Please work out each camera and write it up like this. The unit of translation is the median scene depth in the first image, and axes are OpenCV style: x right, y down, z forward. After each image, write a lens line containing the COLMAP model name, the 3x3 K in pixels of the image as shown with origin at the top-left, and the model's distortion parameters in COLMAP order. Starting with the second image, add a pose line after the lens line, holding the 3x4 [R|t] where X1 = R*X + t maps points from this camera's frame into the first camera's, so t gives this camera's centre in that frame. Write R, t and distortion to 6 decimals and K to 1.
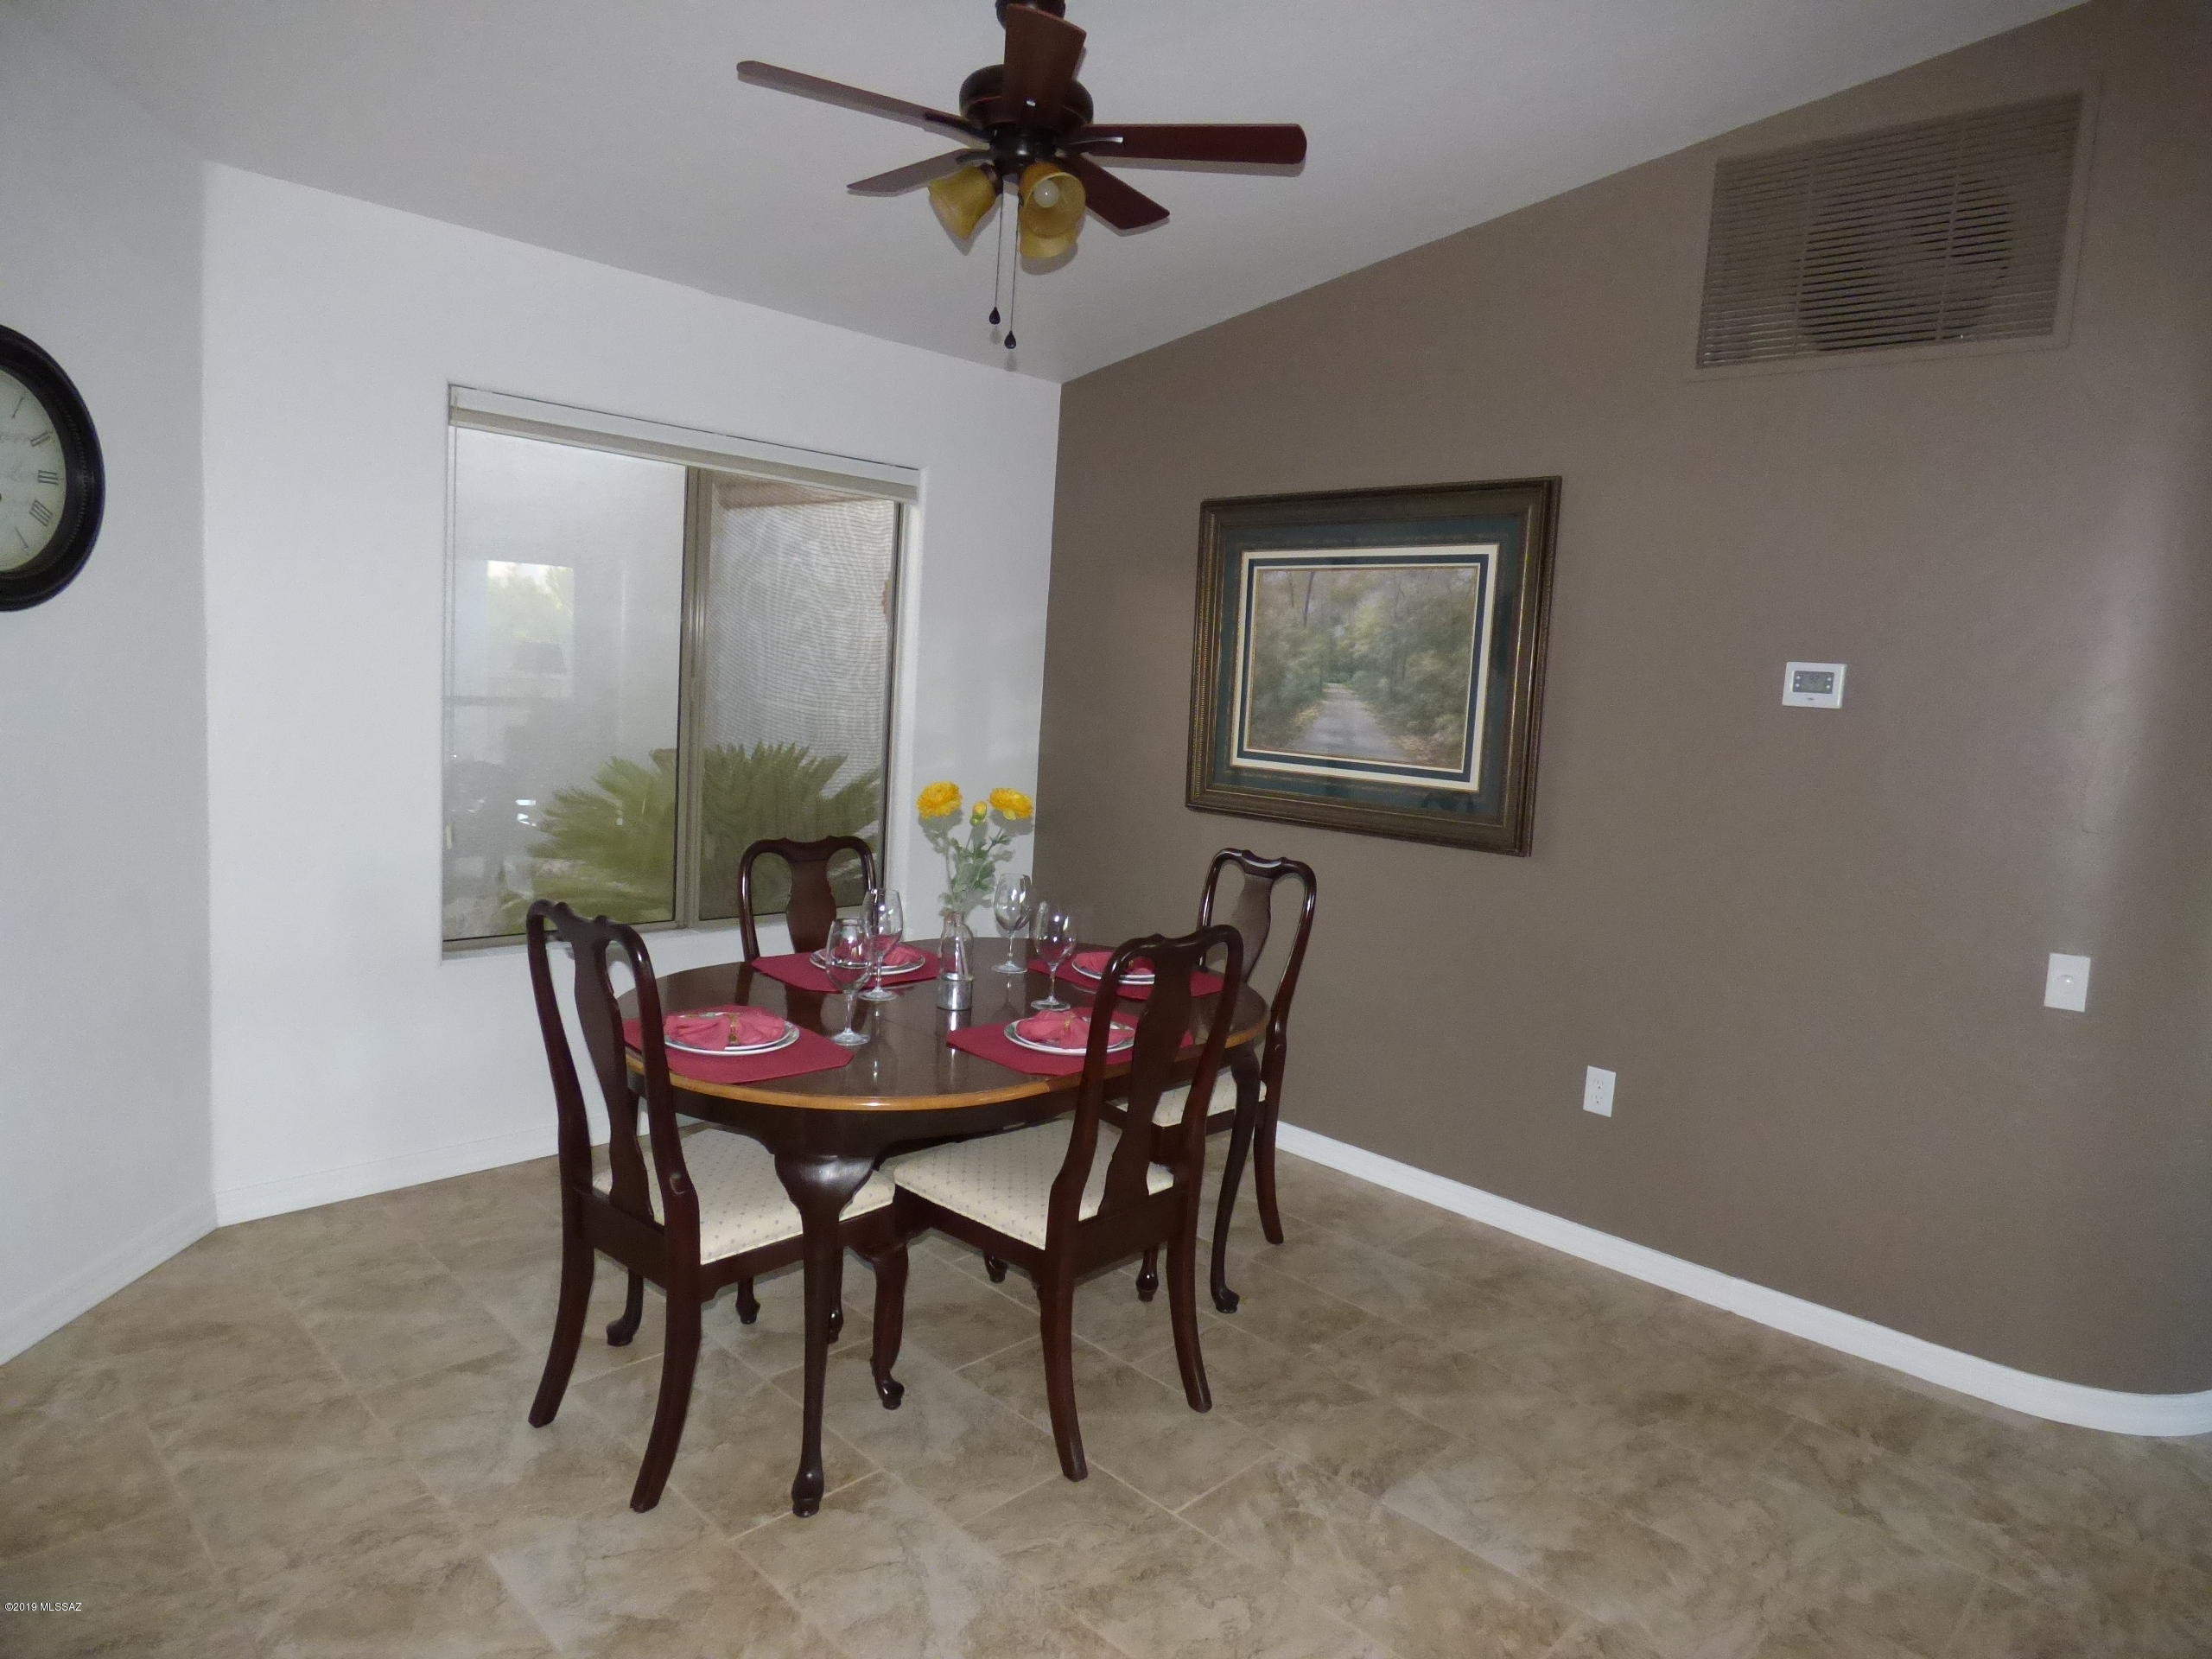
lens RADIAL K [[1338.6, 0, 1099.9], [0, 1338.6, 832.5], [0, 0, 1]] dist [-0.029368, 0.017656]
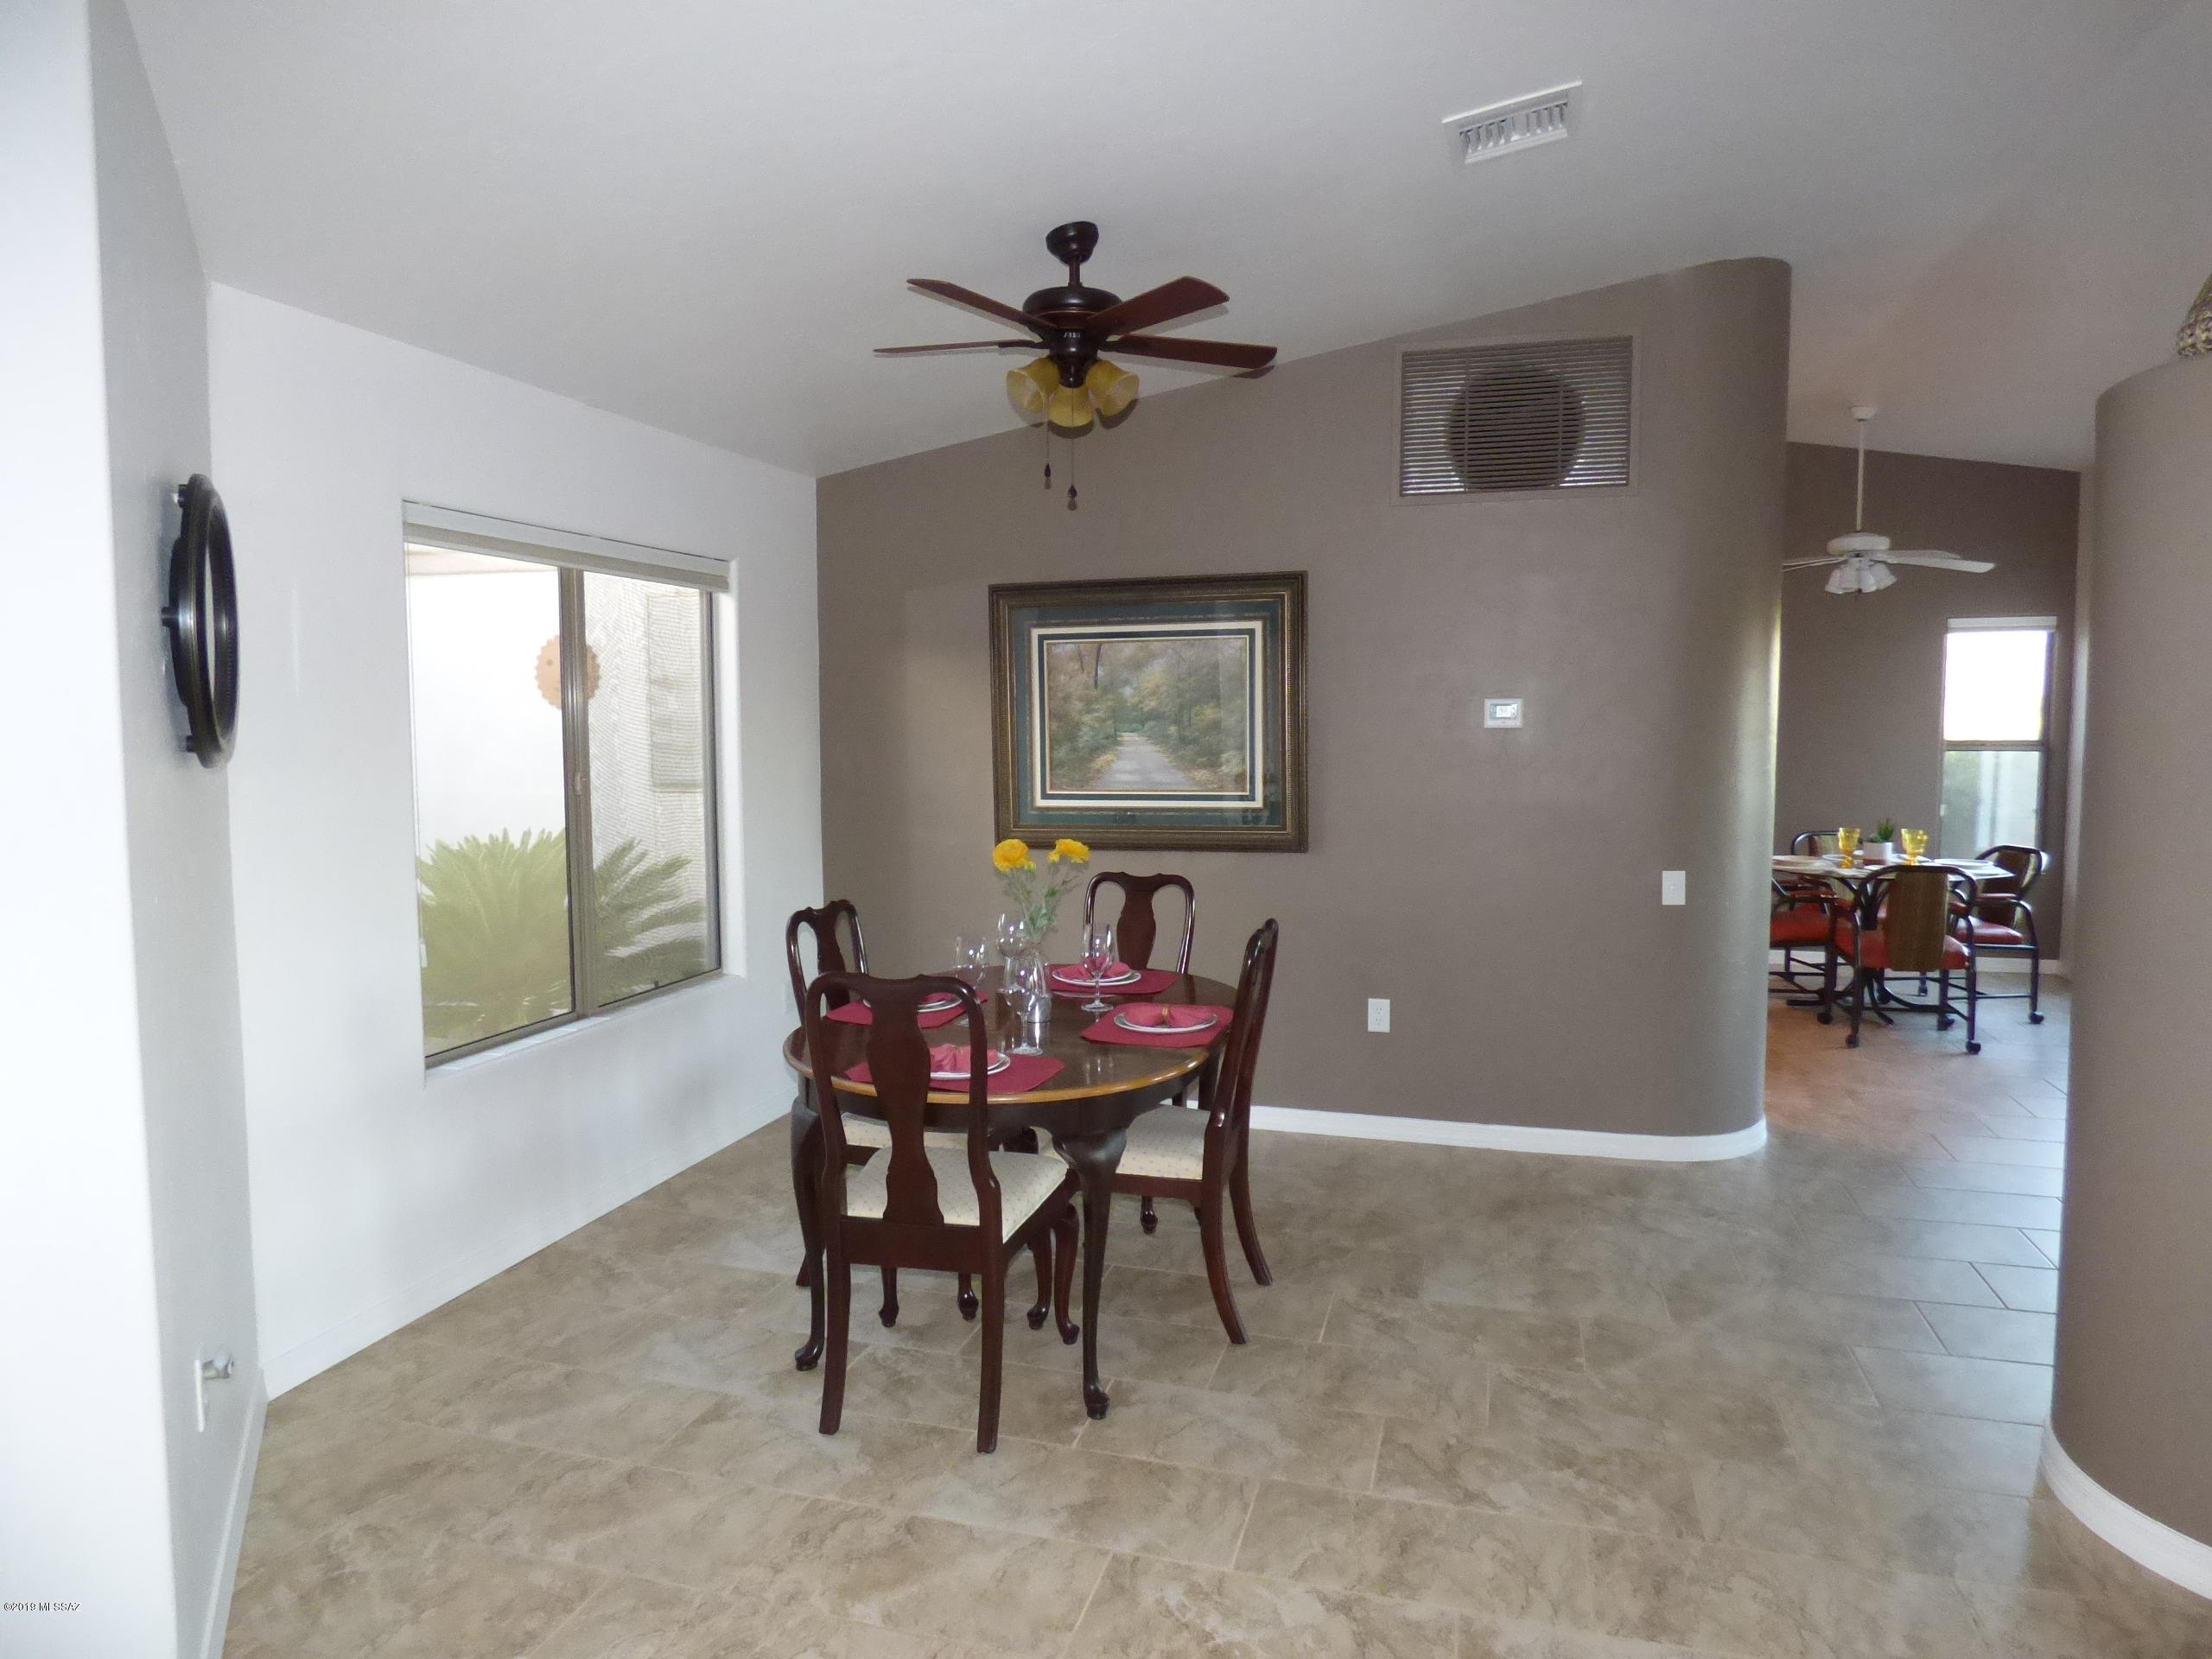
lens RADIAL K [[1338.6, 0, 1127.7], [0, 1338.6, 825.5], [0, 0, 1]] dist [-0.029368, 0.017656]
pose [[0.878784, -0.100687, 0.466478, -0.455949], [0.115457, 0.993308, -0.003105, -0.024651], [-0.463043, 0.056587, 0.884527, -0.102743]]
